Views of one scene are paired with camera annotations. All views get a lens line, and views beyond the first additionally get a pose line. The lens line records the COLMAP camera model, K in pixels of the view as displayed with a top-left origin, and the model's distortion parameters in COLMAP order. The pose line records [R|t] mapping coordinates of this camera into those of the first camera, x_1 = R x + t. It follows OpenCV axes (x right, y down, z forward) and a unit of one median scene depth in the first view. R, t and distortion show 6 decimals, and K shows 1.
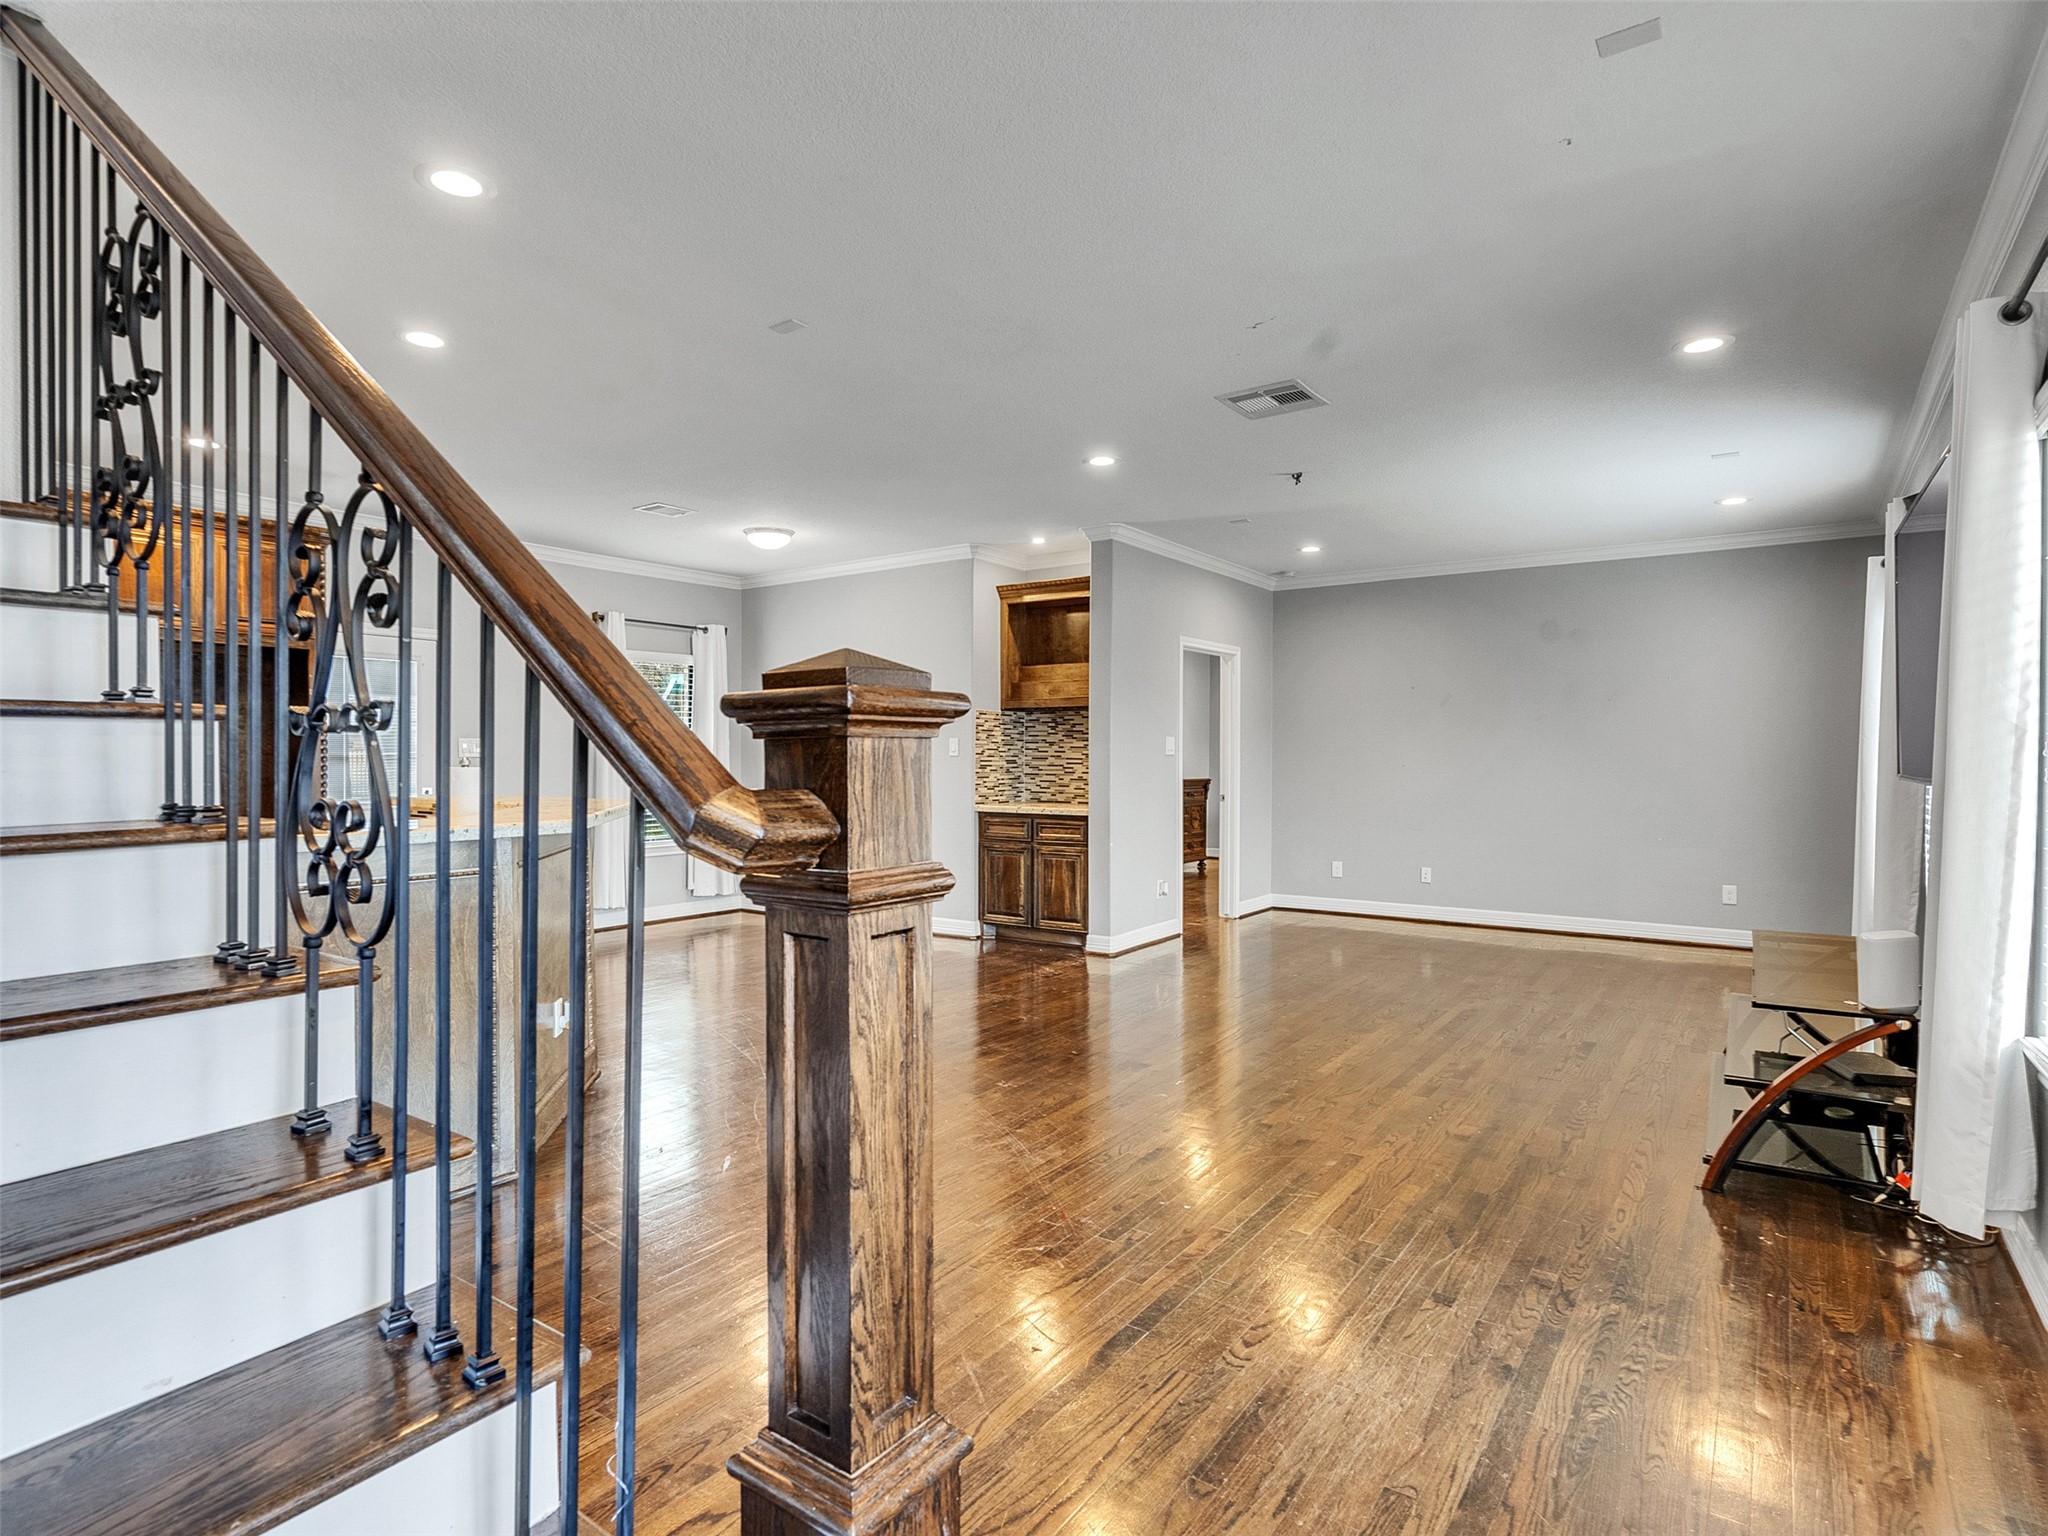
lens RADIAL K [[1044.2, 0, 1025.2], [0, 1044.2, 751.0], [0, 0, 1]] dist [-0.001347, 0.000762]
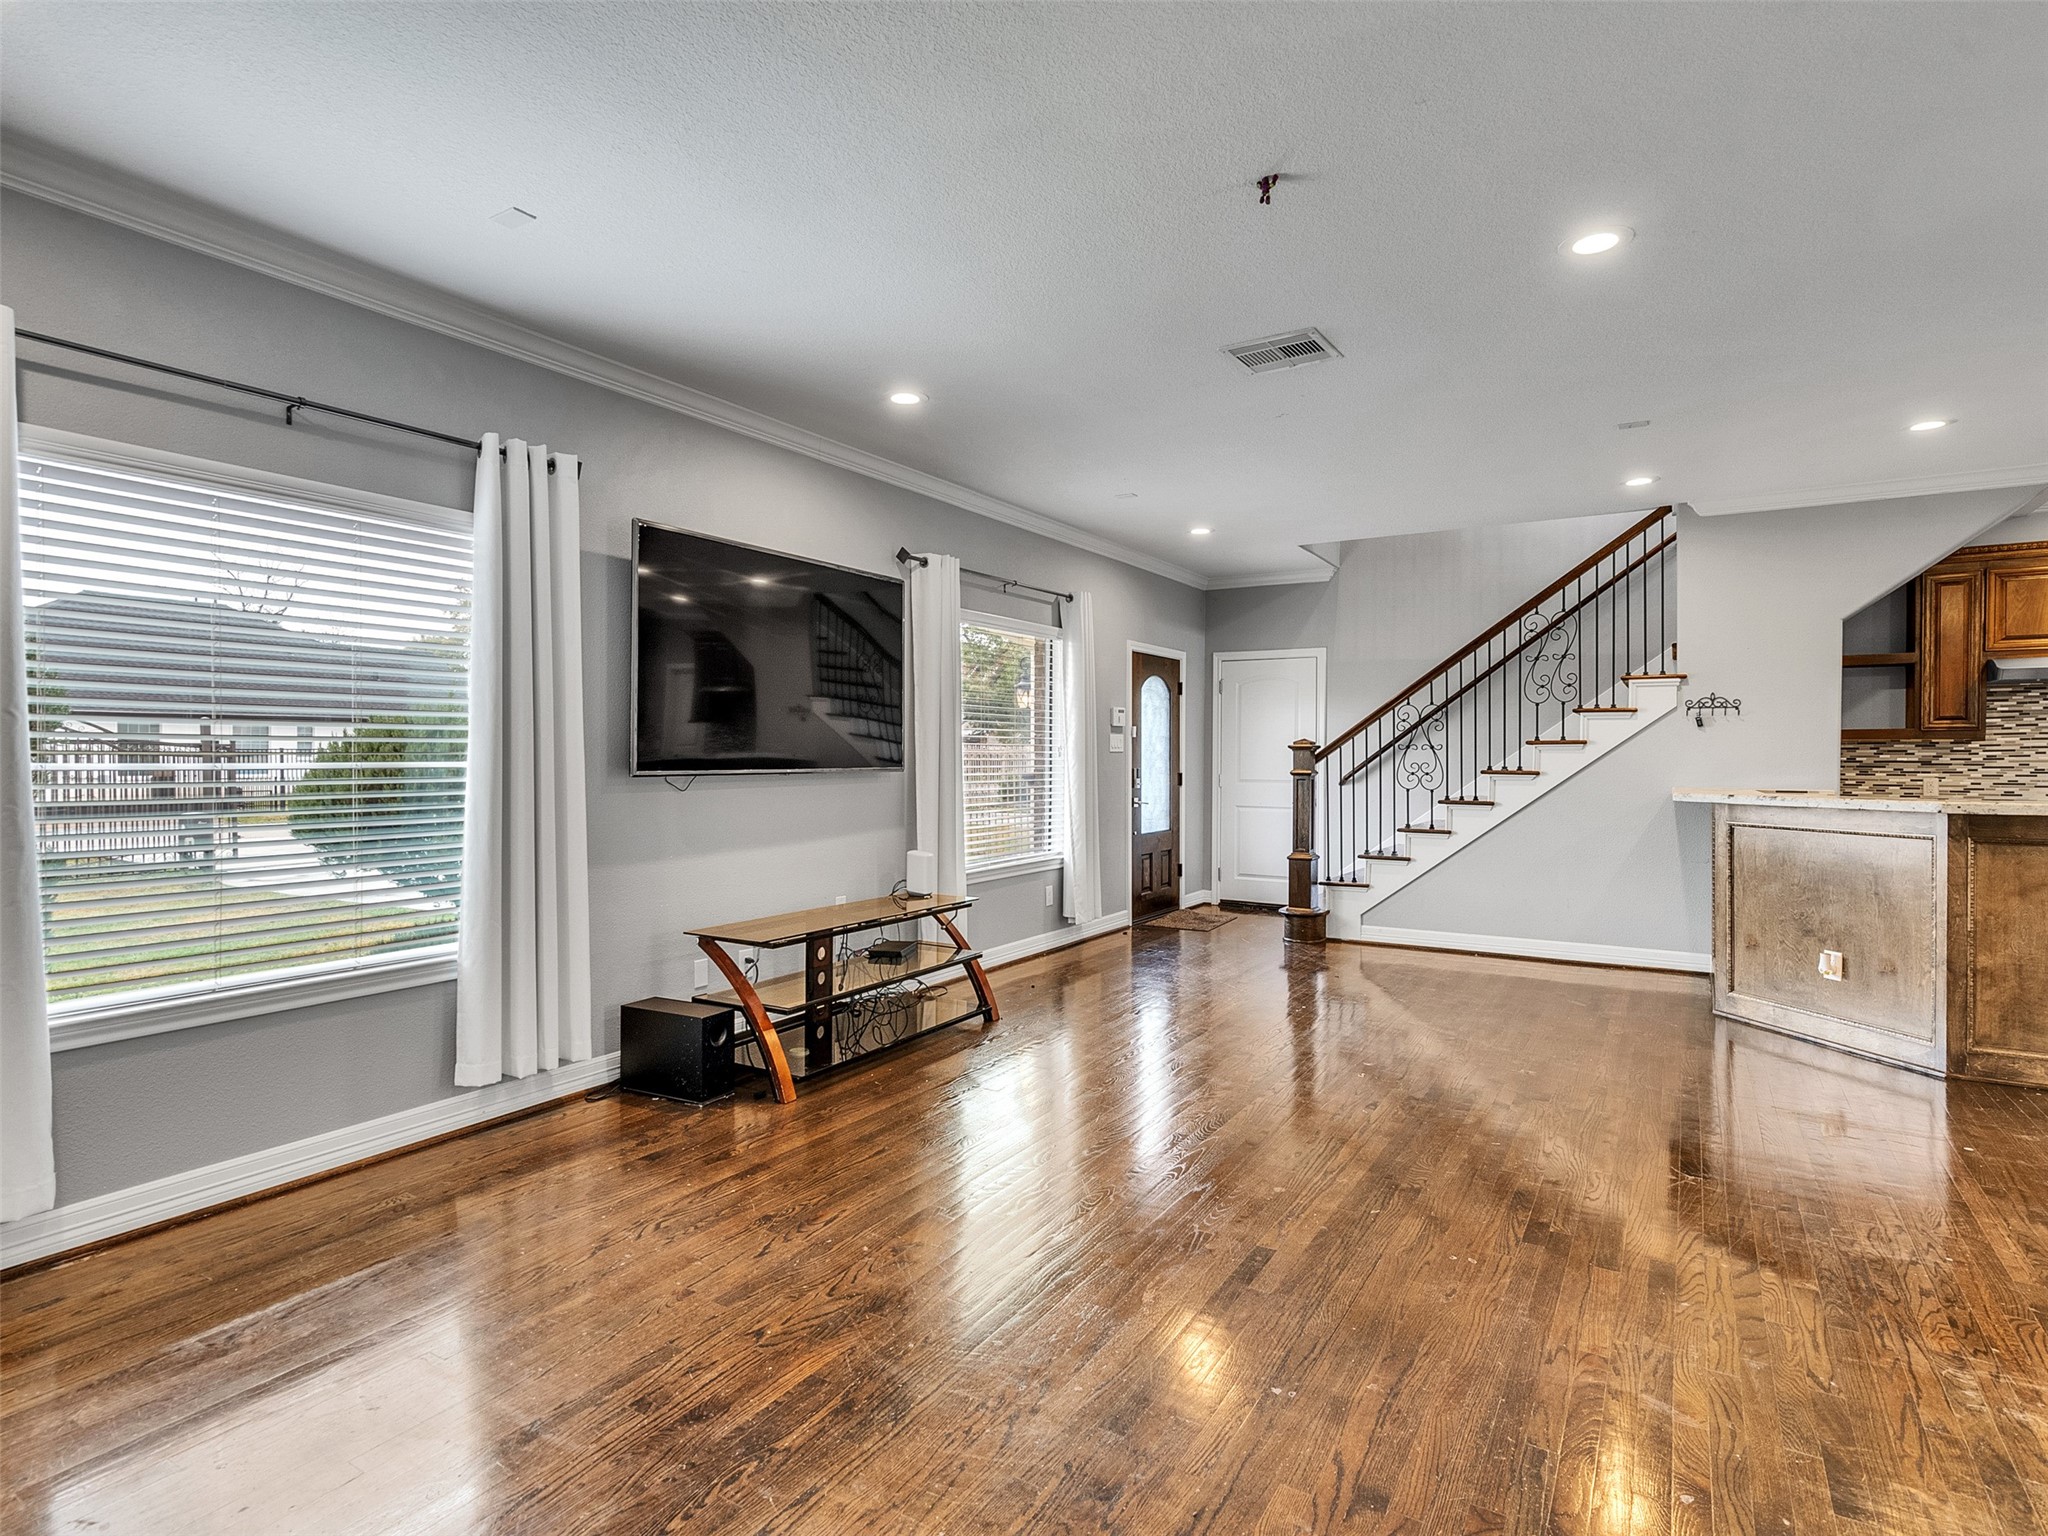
lens RADIAL K [[1092.2, 0, 1018.5], [0, 1092.2, 763.6], [0, 0, 1]] dist [0.001417, 0.000688]
pose [[-0.997313, 0.000392, -0.073255, 0.304095], [0.000039, 0.999988, 0.004822, 0.004003], [0.073256, 0.004806, -0.997302, 1.104587]]
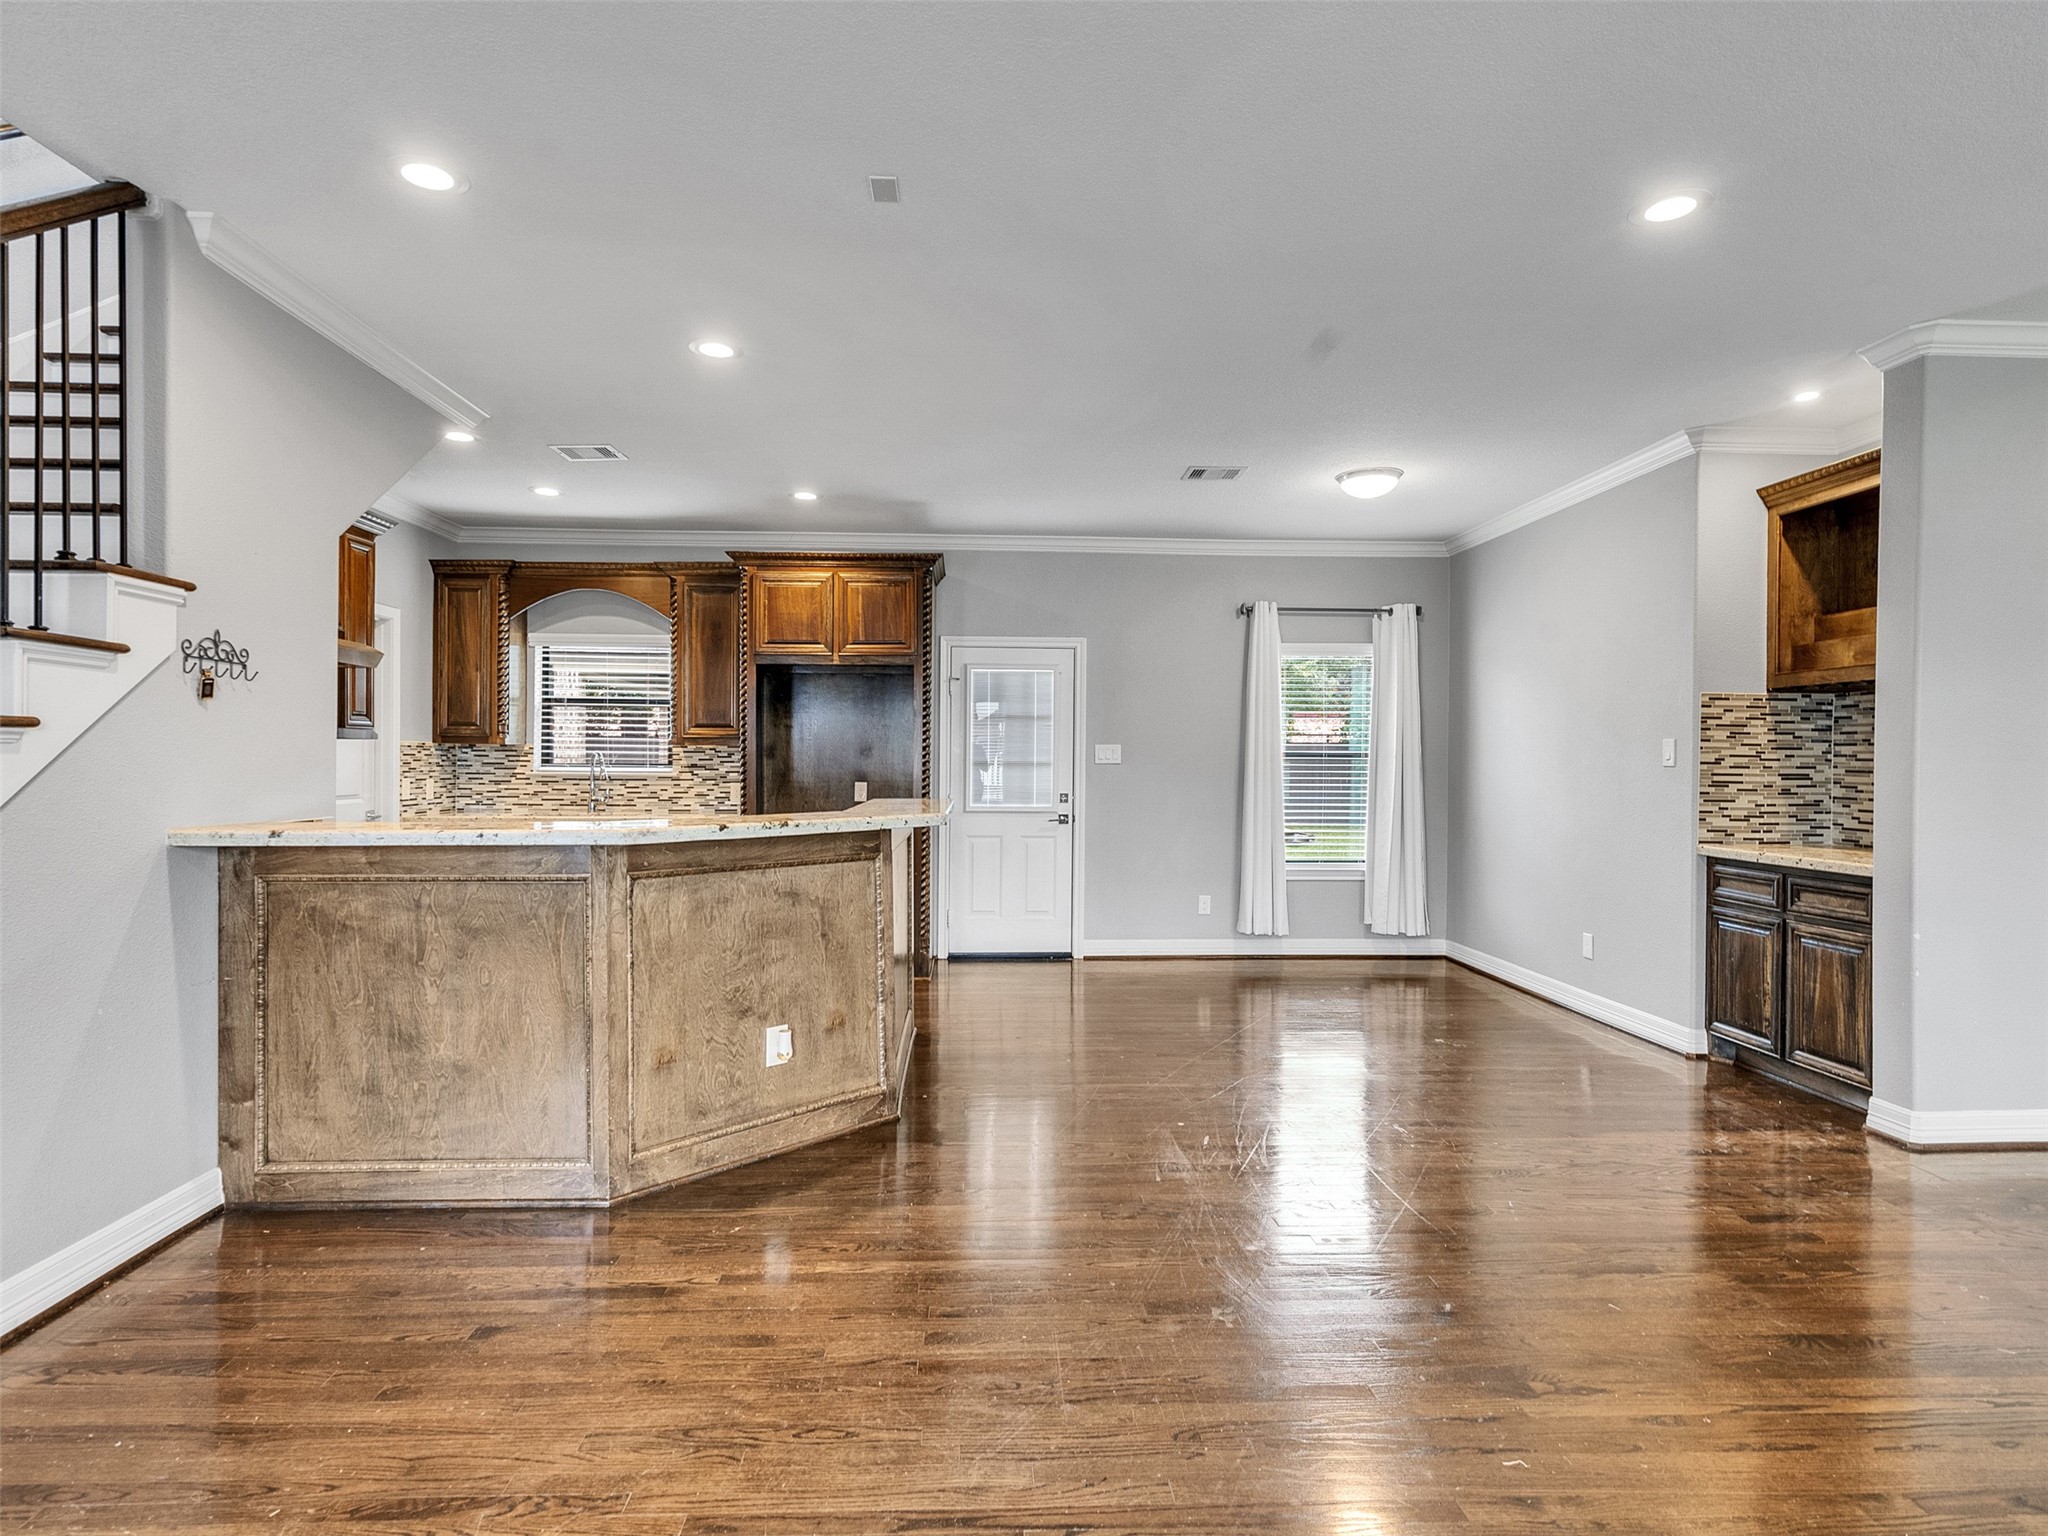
lens RADIAL K [[1076.5, 0, 1022.6], [0, 1076.5, 761.0], [0, 0, 1]] dist [-0.000431, 0.001044]
pose [[0.620224, 0.003344, -0.784418, 0.211252], [-0.002645, 0.999994, 0.002171, 0.001101], [0.784420, 0.000729, 0.620229, 0.285790]]
